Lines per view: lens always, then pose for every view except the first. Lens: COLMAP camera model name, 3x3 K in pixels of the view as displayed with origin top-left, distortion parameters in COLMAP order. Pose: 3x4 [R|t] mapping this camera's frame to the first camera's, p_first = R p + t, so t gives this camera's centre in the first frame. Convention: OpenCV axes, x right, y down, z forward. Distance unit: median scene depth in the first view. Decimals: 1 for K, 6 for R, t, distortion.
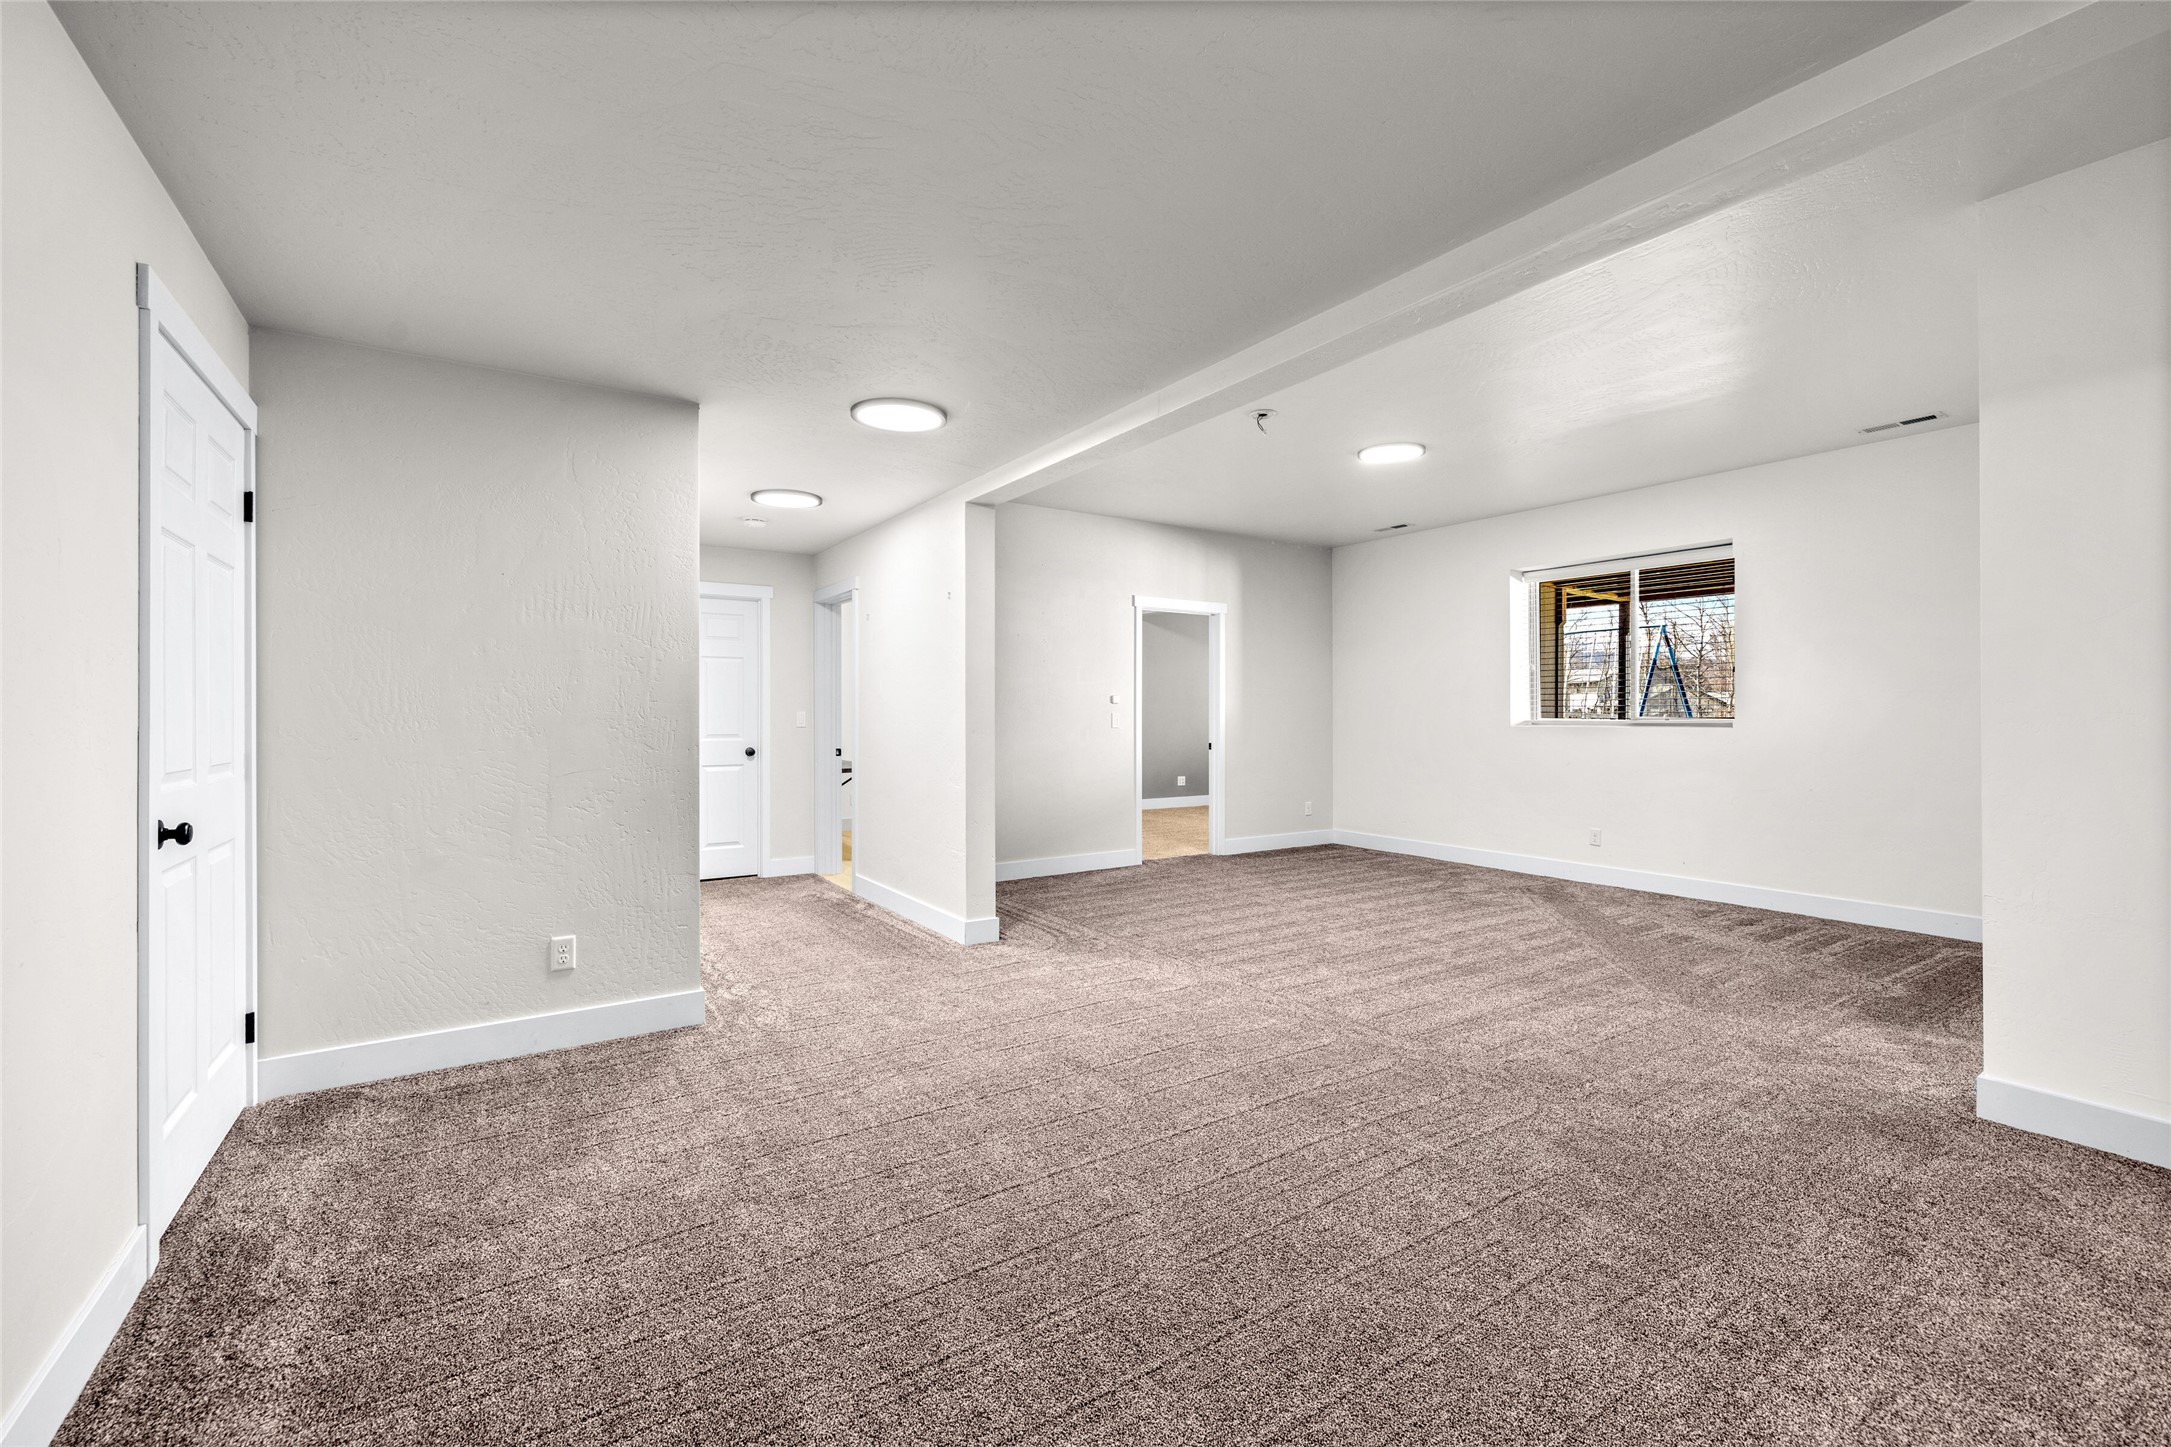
lens RADIAL K [[926.7, 0, 1056.7], [0, 926.7, 735.1], [0, 0, 1]] dist [-0.001366, -0.000215]
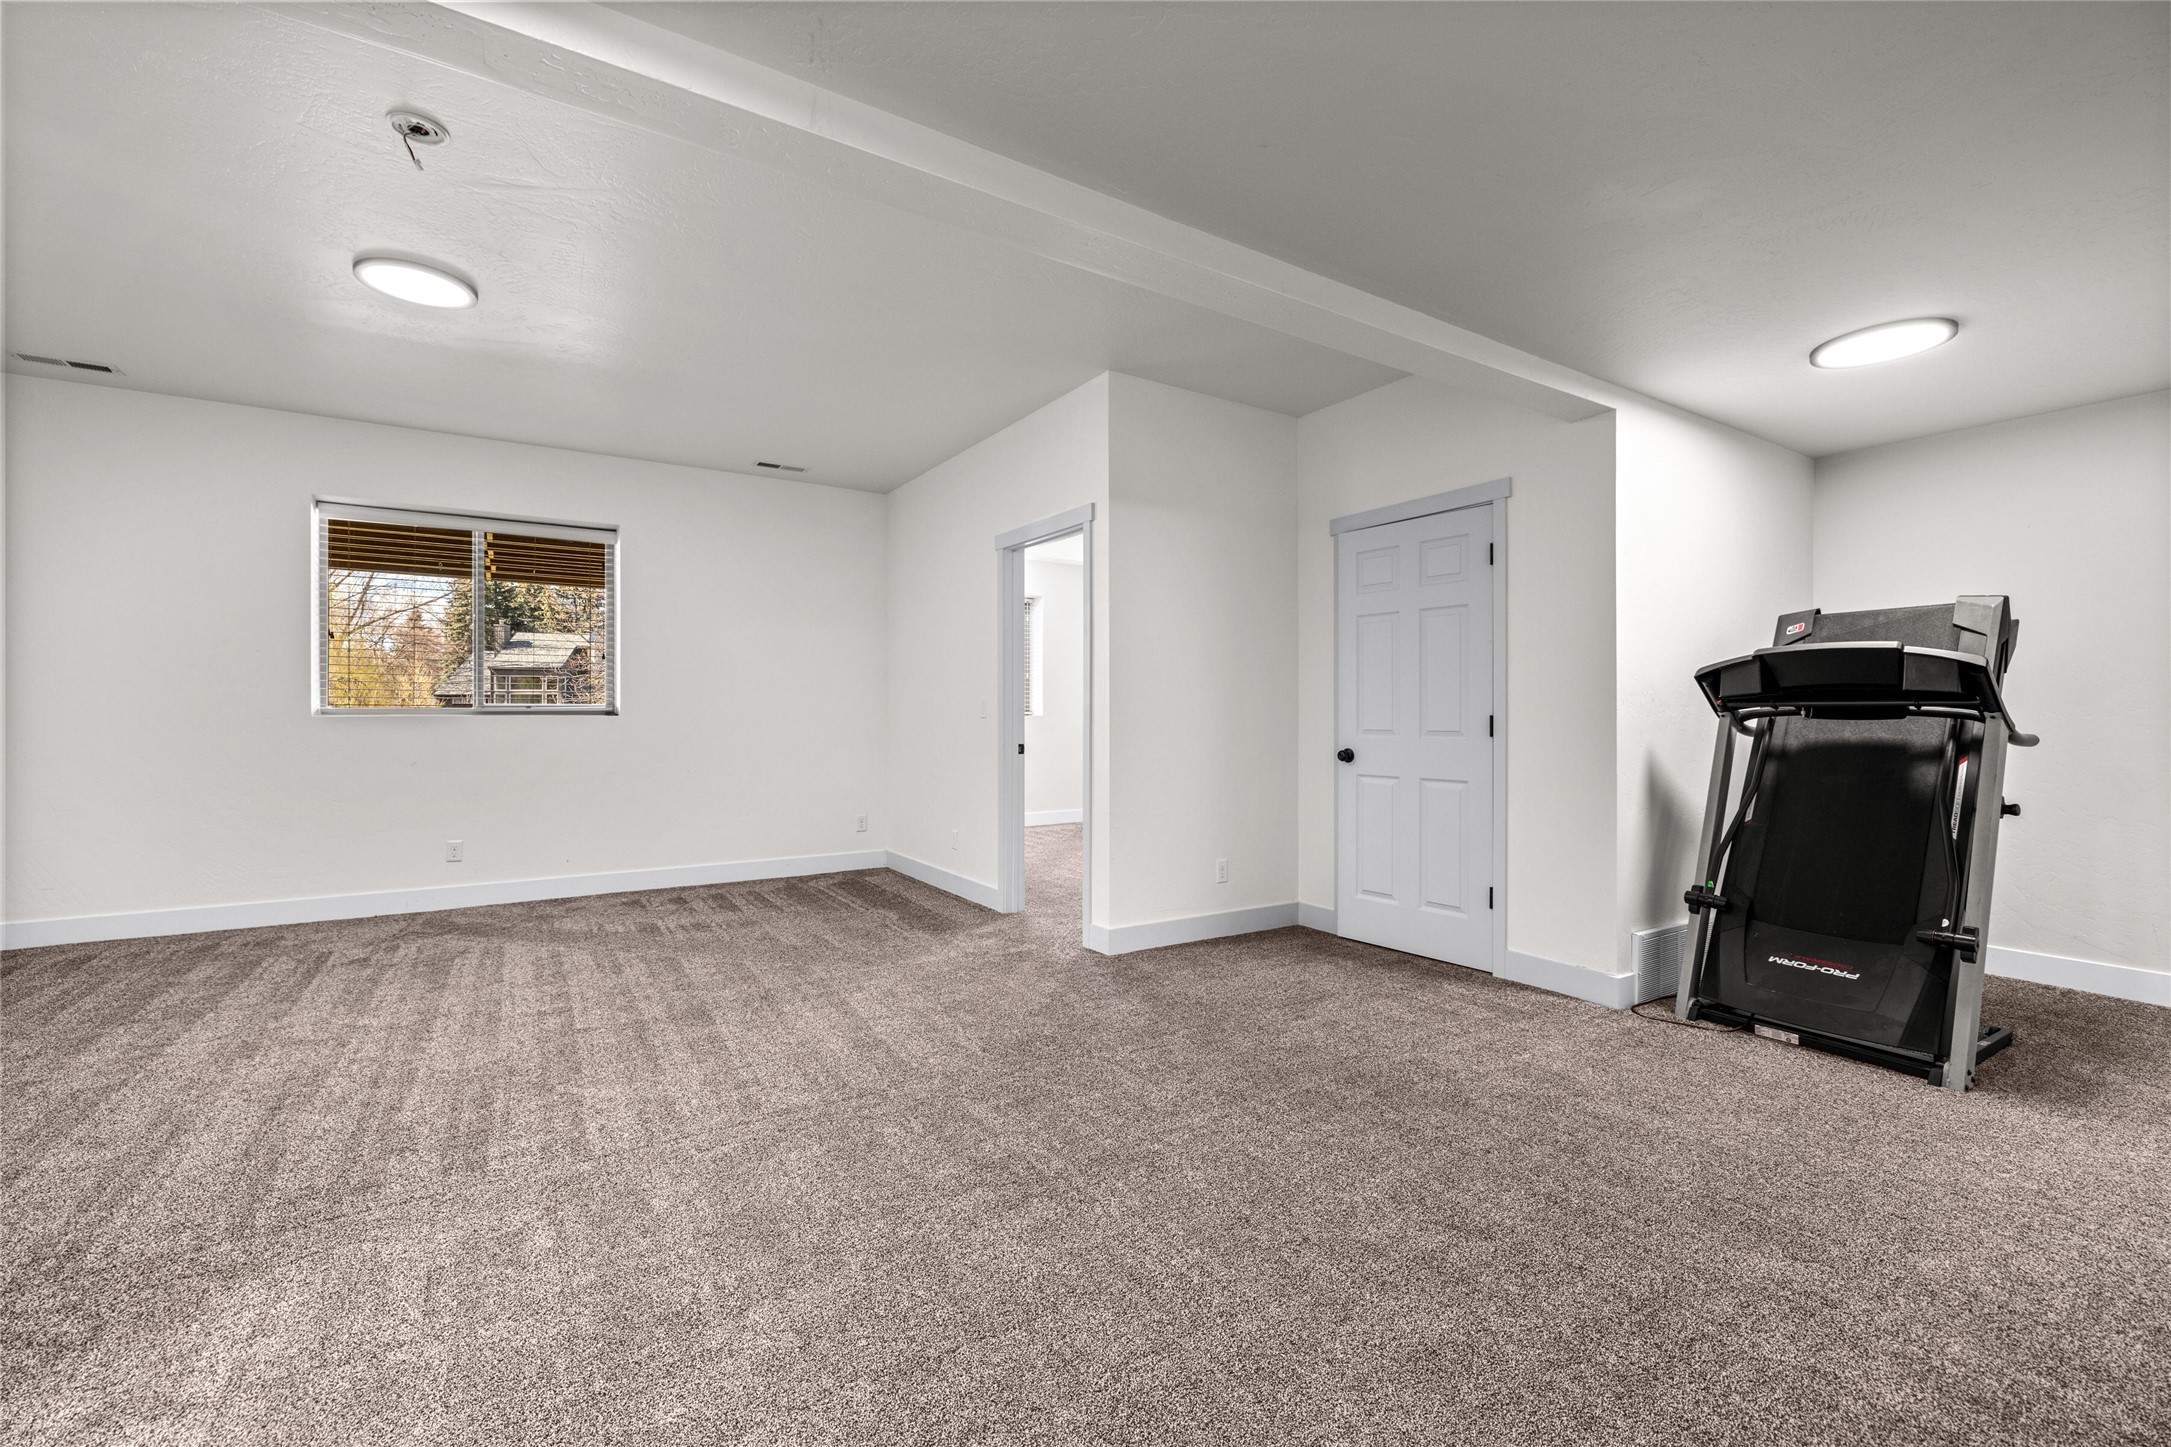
lens RADIAL K [[915.9, 0, 1086.3], [0, 915.9, 704.8], [0, 0, 1]] dist [-0.001510, -0.000274]
pose [[-0.026818, 0.014650, 0.999533, -0.312919], [0.022334, 0.999652, -0.014053, 0.007433], [-0.999391, 0.021946, -0.027136, 0.616531]]
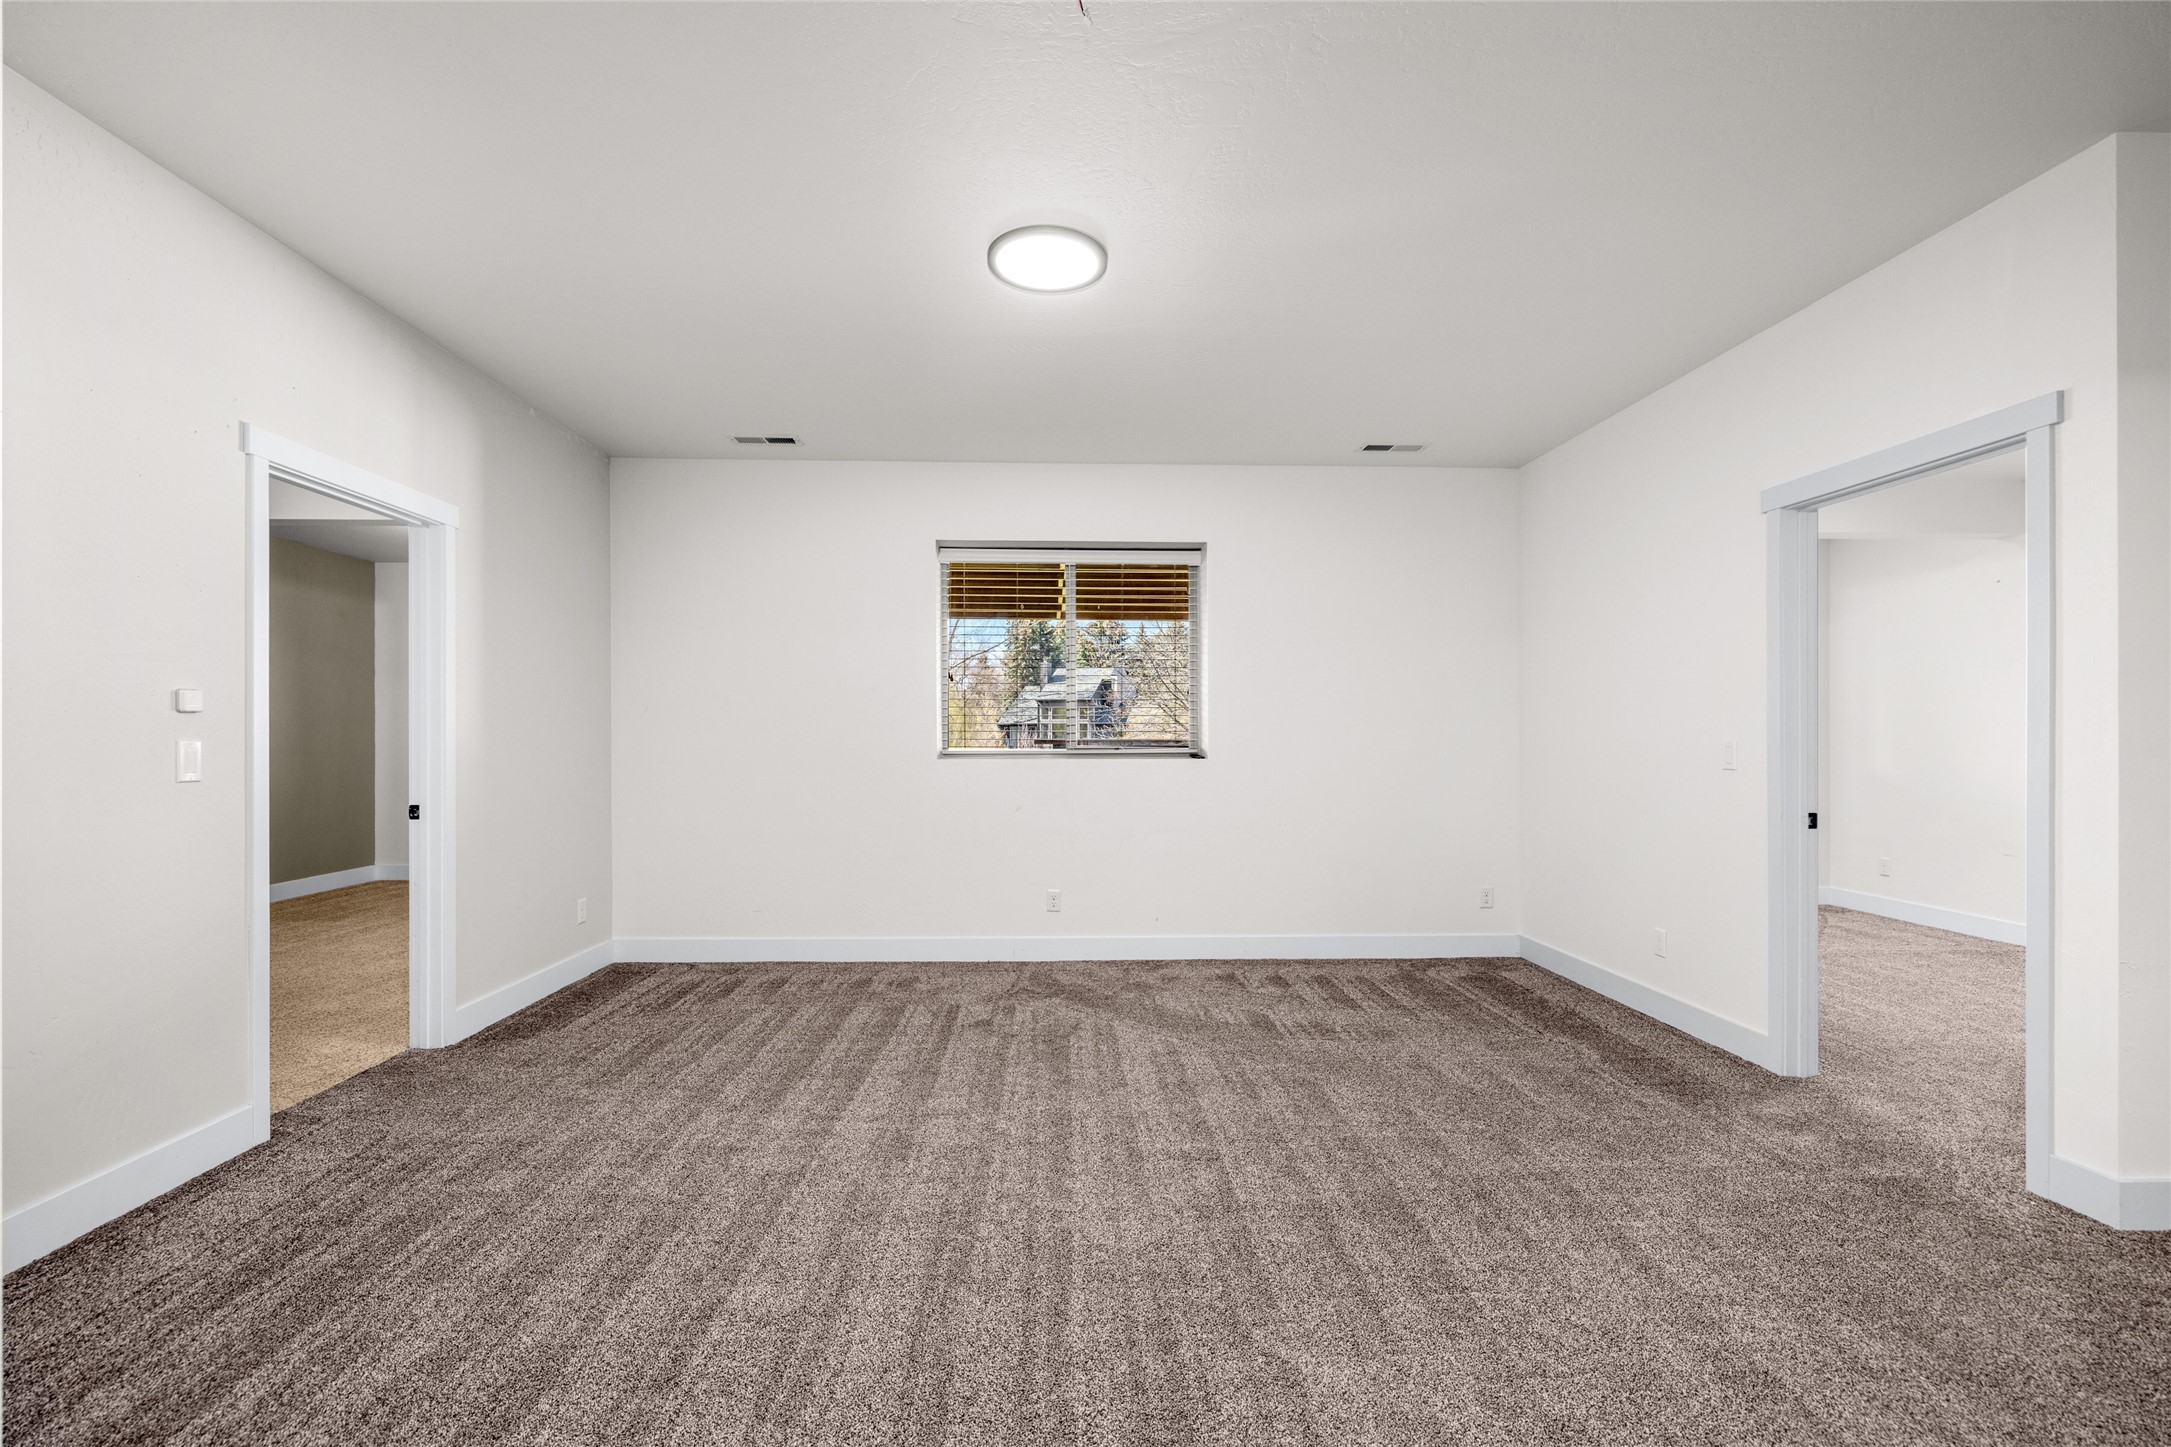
lens RADIAL K [[926.7, 0, 1056.7], [0, 926.7, 735.1], [0, 0, 1]] dist [-0.001366, -0.000215]
pose [[0.500772, 0.008505, 0.865538, -0.115231], [0.016356, 0.999680, -0.019285, -0.017293], [-0.865425, 0.023814, 0.500472, 0.805438]]
